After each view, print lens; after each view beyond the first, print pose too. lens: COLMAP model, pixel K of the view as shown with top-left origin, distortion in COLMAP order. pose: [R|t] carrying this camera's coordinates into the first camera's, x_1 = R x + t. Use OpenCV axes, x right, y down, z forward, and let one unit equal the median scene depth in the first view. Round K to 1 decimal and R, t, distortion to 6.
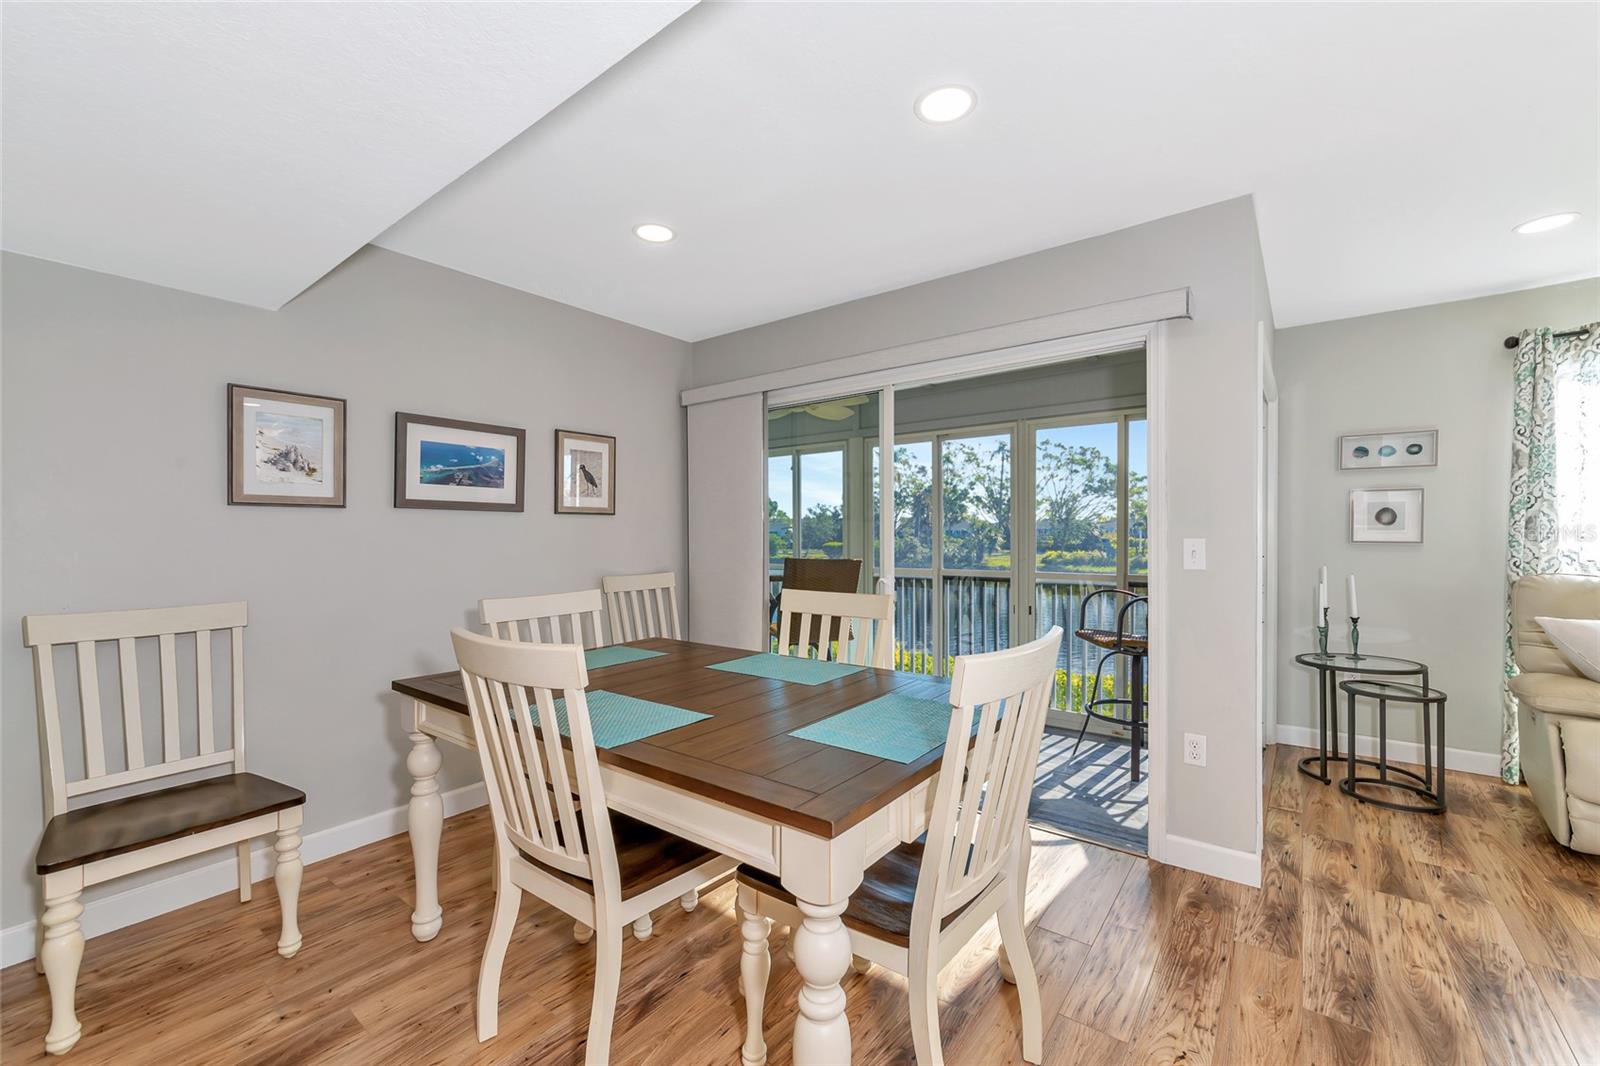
lens RADIAL K [[646.9, 0, 794.7], [0, 646.9, 543.9], [0, 0, 1]] dist [-0.004771, 0.002070]
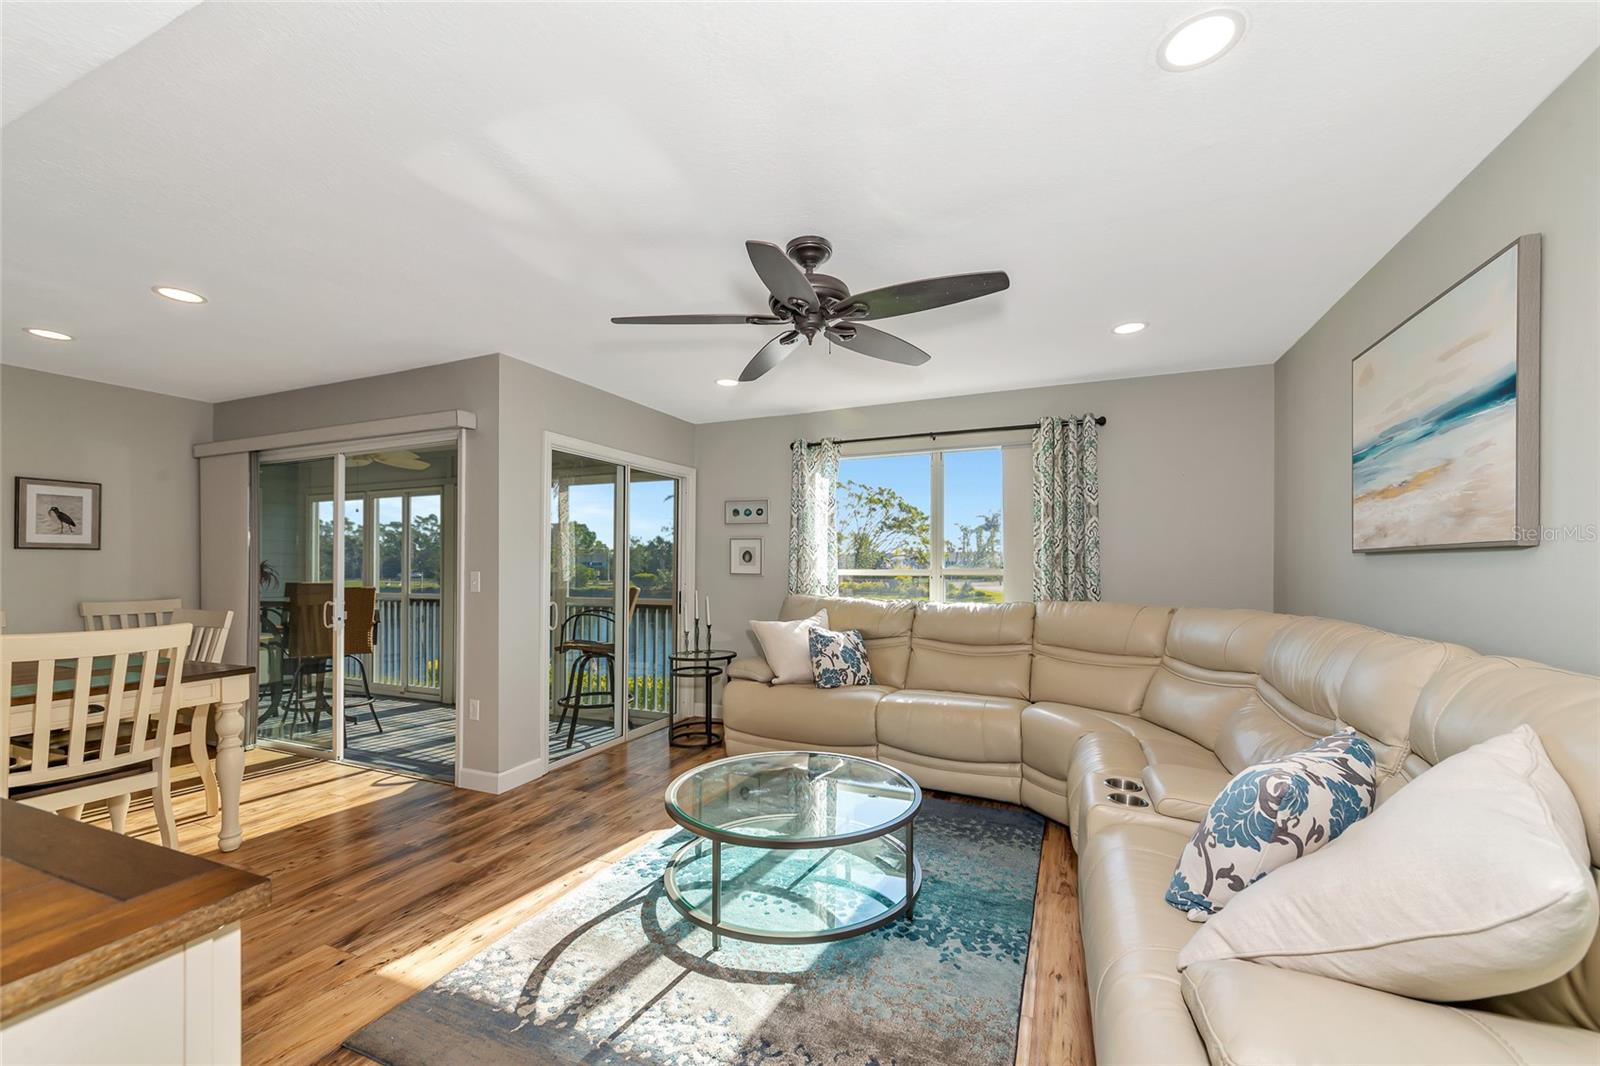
lens RADIAL K [[646.9, 0, 803.4], [0, 646.9, 562.3], [0, 0, 1]] dist [-0.004771, 0.002070]
pose [[0.966941, 0.006347, 0.254922, 0.660875], [-0.001123, 0.999787, -0.020630, 0.000535], [-0.254999, 0.019662, 0.966742, -0.458417]]
